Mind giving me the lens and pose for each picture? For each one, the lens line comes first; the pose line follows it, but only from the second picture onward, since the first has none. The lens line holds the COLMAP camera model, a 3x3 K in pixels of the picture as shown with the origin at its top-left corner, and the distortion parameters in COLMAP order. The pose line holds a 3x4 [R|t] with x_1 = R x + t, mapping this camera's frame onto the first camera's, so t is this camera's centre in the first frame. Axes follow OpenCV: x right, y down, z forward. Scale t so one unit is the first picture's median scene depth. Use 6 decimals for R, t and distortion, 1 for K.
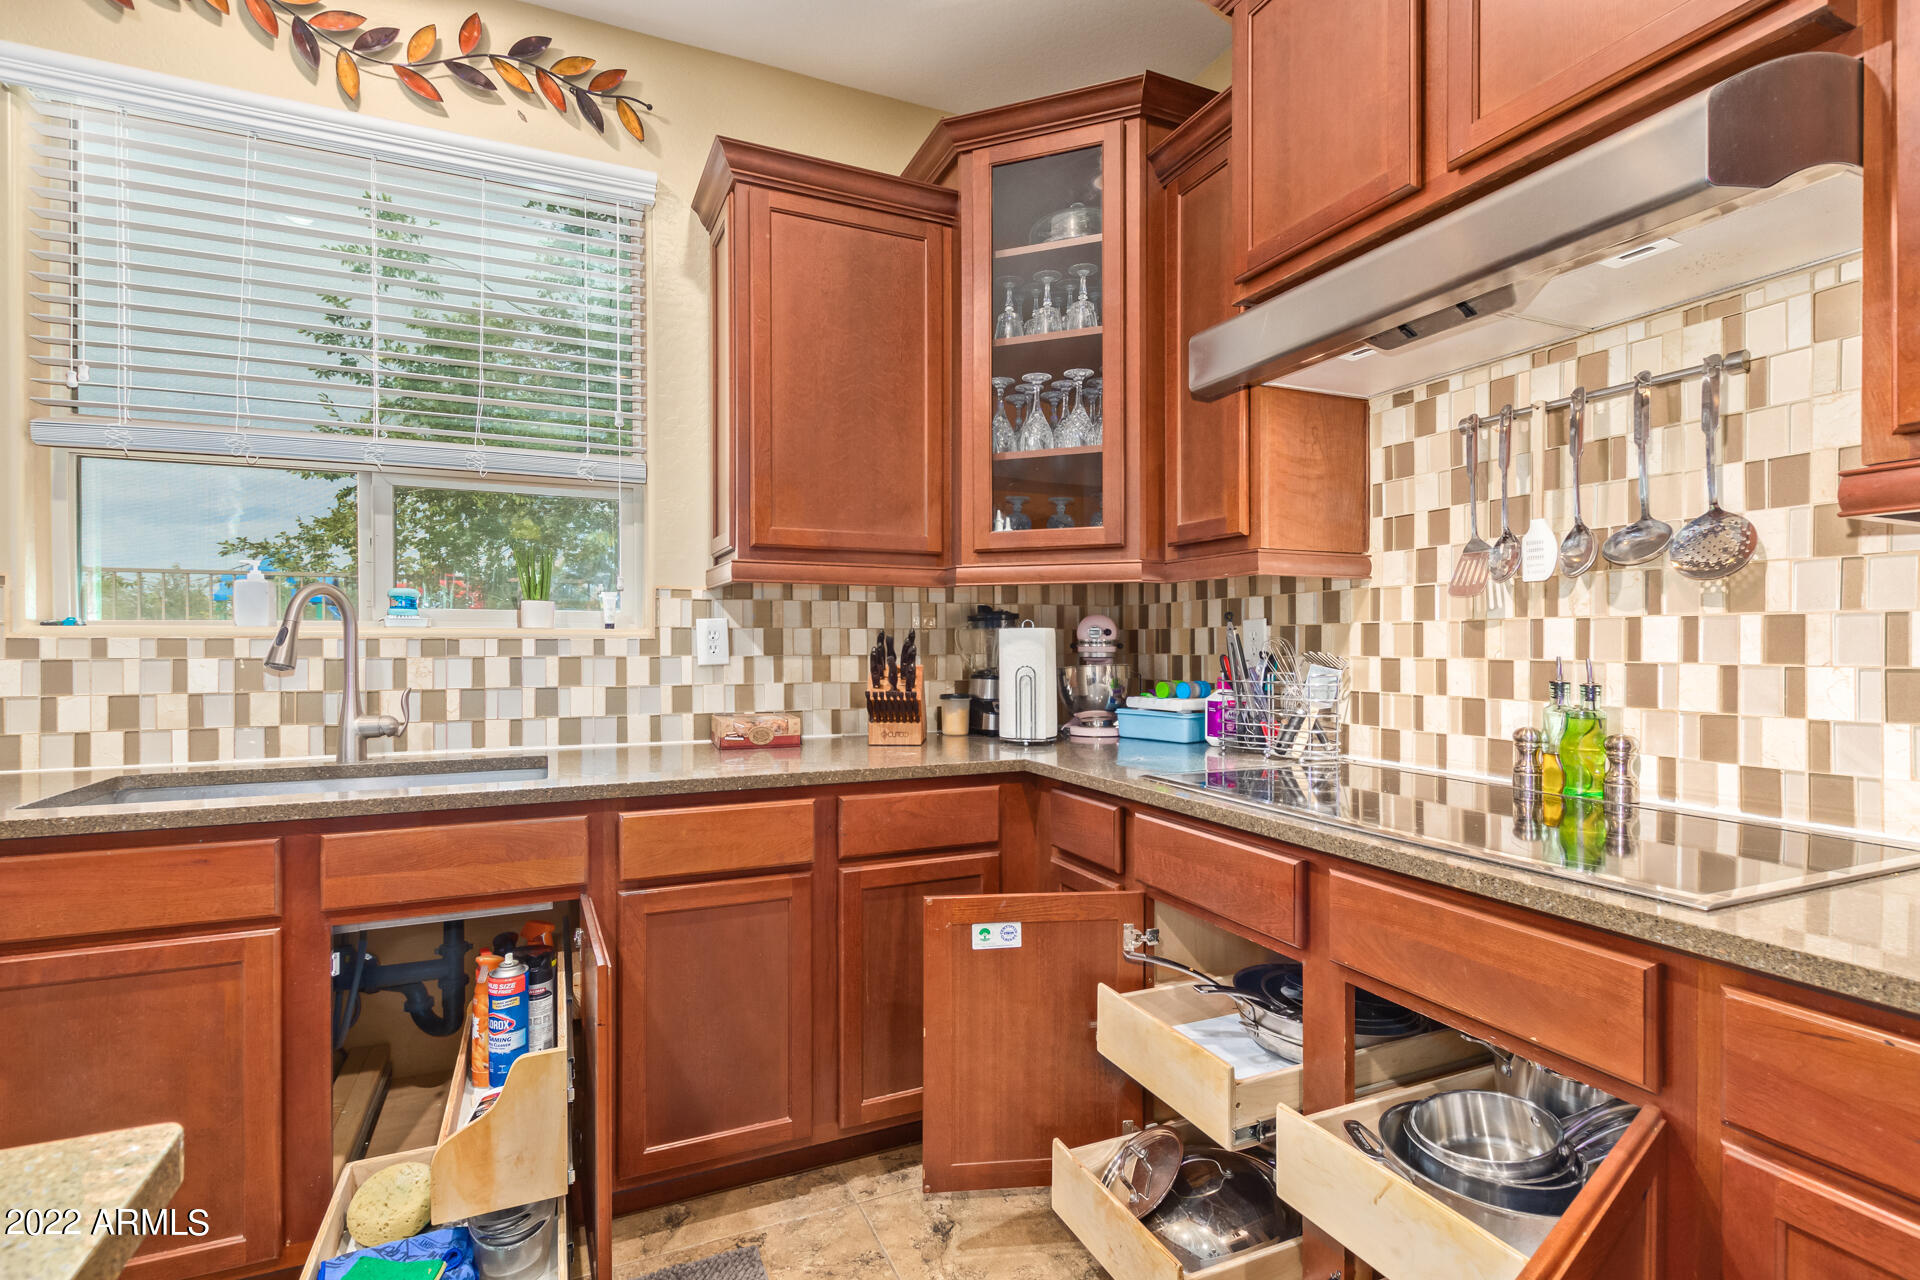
lens RADIAL K [[823.0, 0, 960.0], [0, 823.0, 640.0], [0, 0, 1]] dist [0.000319, 0.000008]
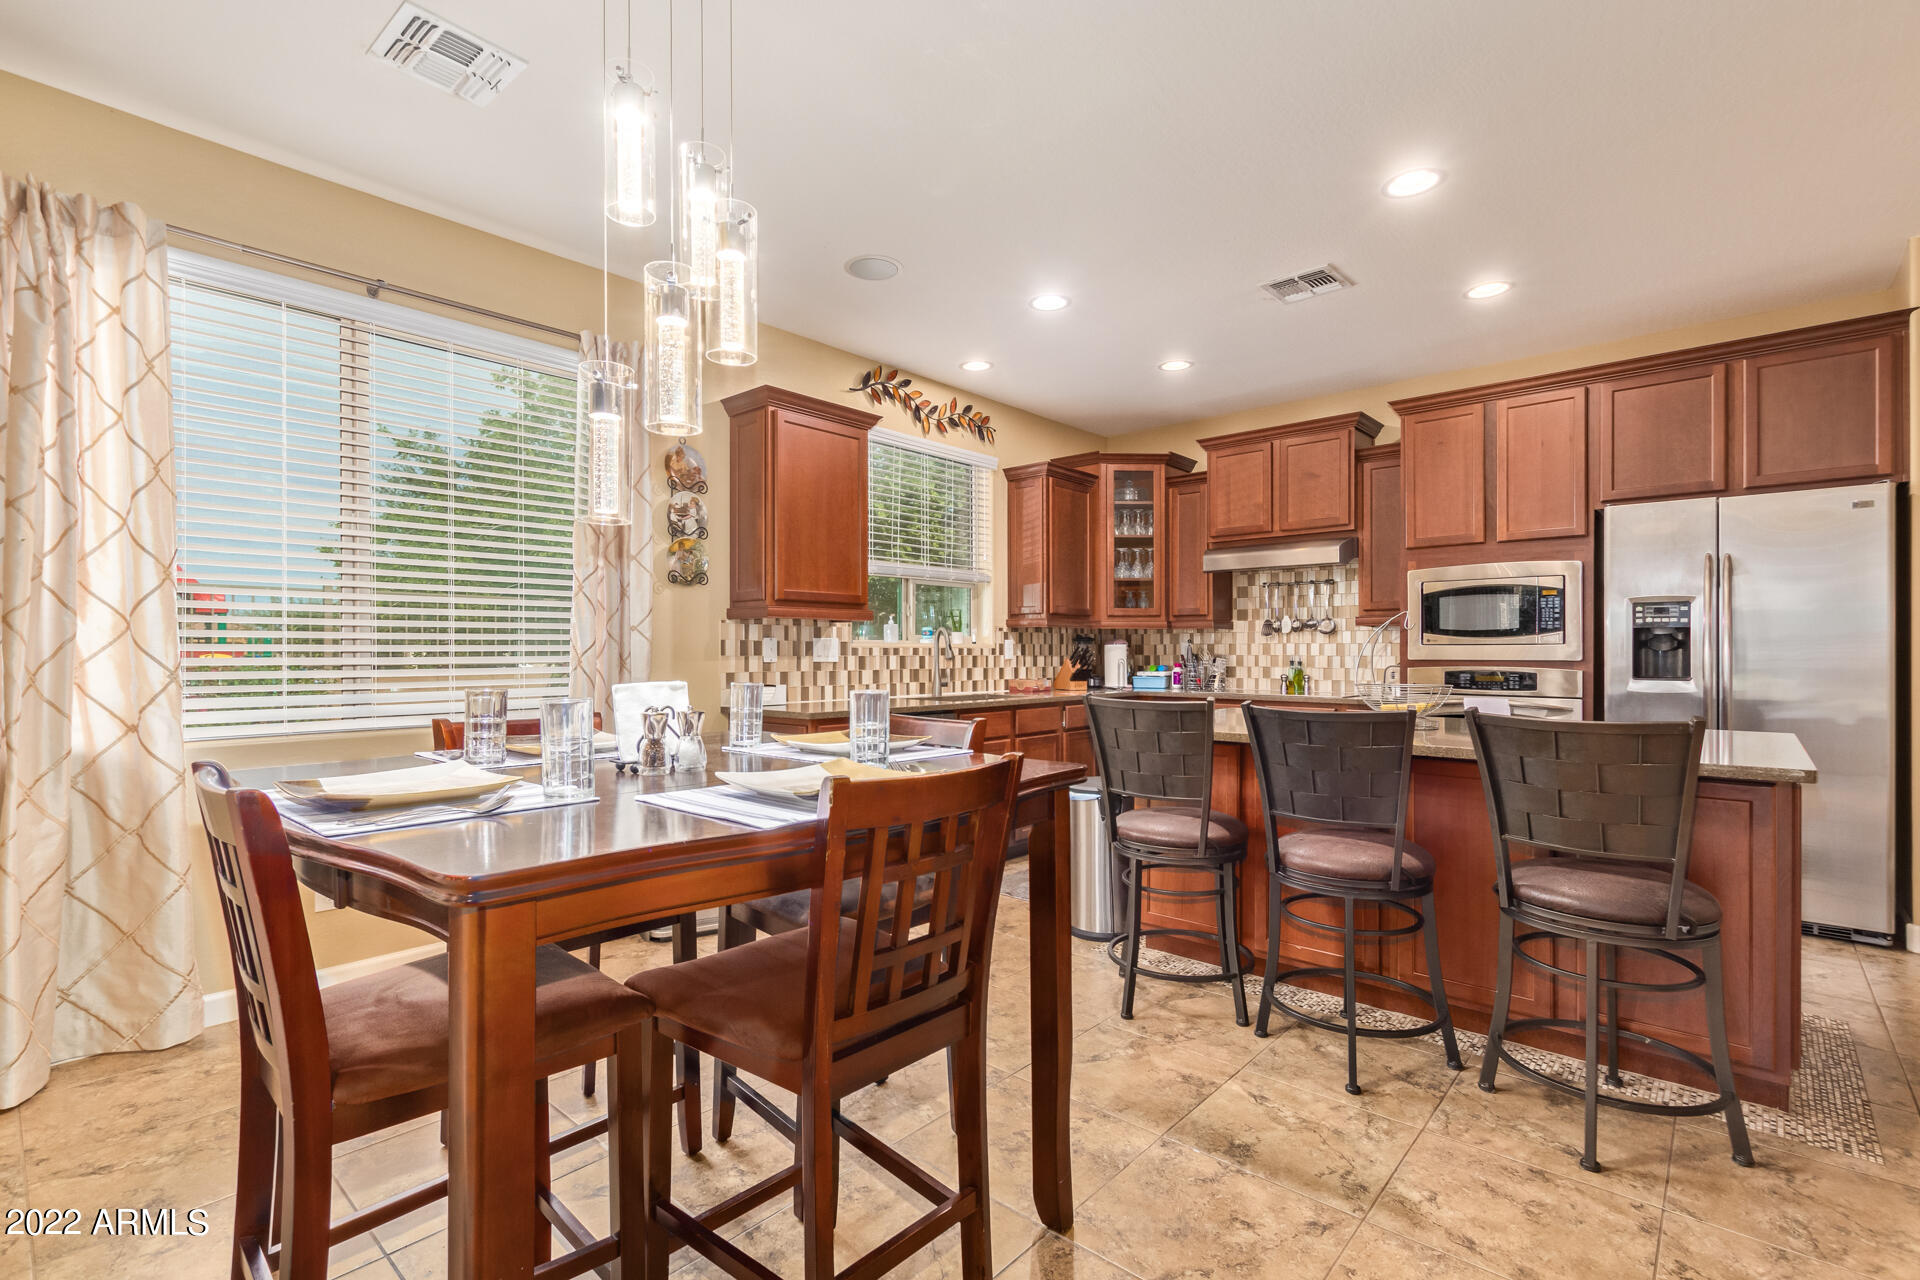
lens RADIAL K [[863.4, 0, 960.0], [0, 863.4, 640.0], [0, 0, 1]] dist [0.000196, 0.000027]
pose [[0.896899, 0.006018, 0.442195, -1.668074], [-0.002243, 0.999956, -0.009057, -0.003206], [-0.442231, 0.007132, 0.896873, -1.301108]]
